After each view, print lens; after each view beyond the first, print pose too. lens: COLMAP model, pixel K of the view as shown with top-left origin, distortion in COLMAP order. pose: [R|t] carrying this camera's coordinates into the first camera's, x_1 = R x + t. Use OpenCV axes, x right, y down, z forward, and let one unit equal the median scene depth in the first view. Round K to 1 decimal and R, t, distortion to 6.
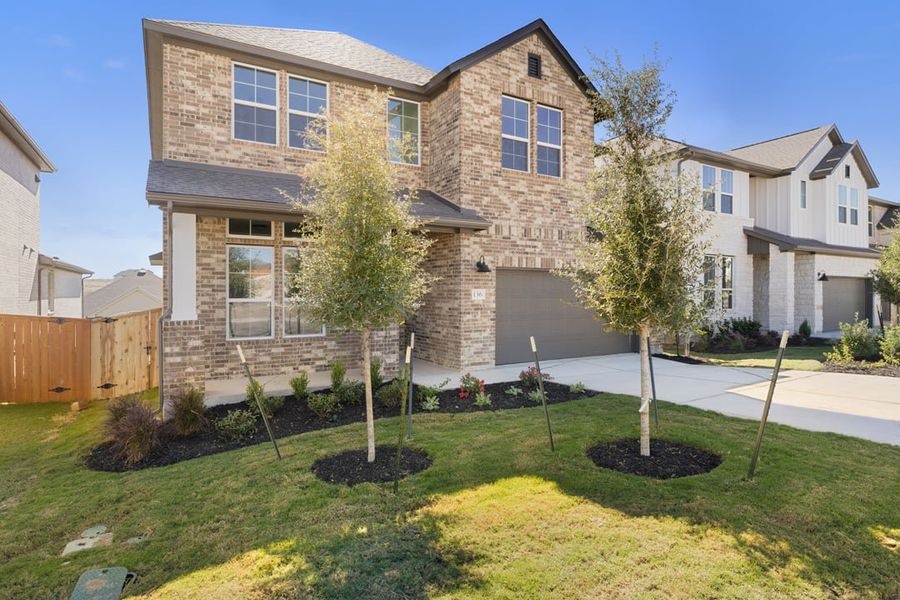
lens RADIAL K [[476.6, 0, 434.4], [0, 476.6, 283.5], [0, 0, 1]] dist [0.003123, 0.000406]
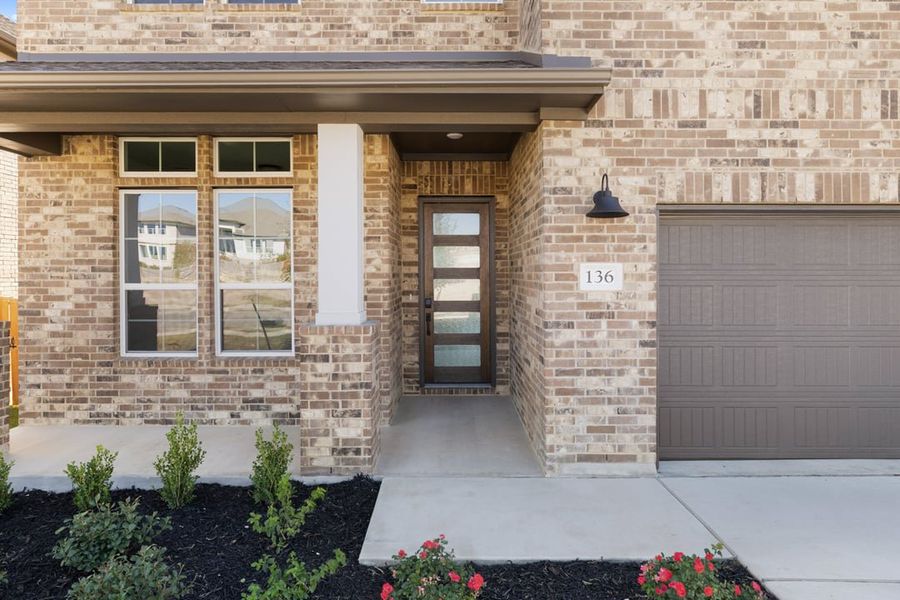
lens RADIAL K [[525.7, 0, 444.8], [0, 525.7, 266.4], [0, 0, 1]] dist [-0.003279, -0.000173]
pose [[0.867201, -0.008504, -0.497885, 0.192747], [0.010353, 0.999946, 0.000954, 0.012576], [0.497850, -0.005982, 0.867243, 0.567838]]
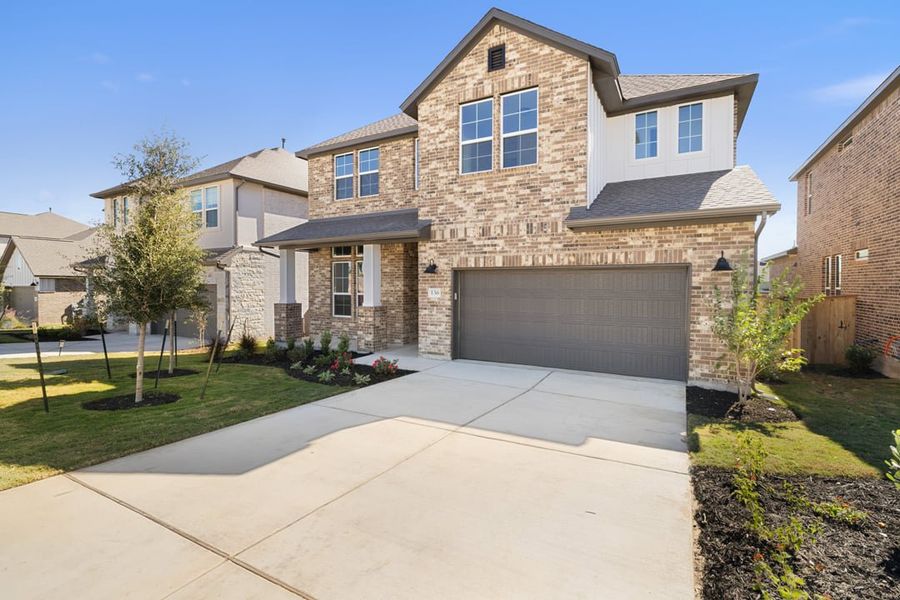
lens RADIAL K [[408.1, 0, 448.3], [0, 408.1, 286.1], [0, 0, 1]] dist [-0.001396, -0.000260]
pose [[0.512358, 0.003713, -0.858764, 0.941875], [0.010404, 0.999890, 0.010531, -0.003377], [0.858709, -0.014330, 0.512263, 0.523961]]
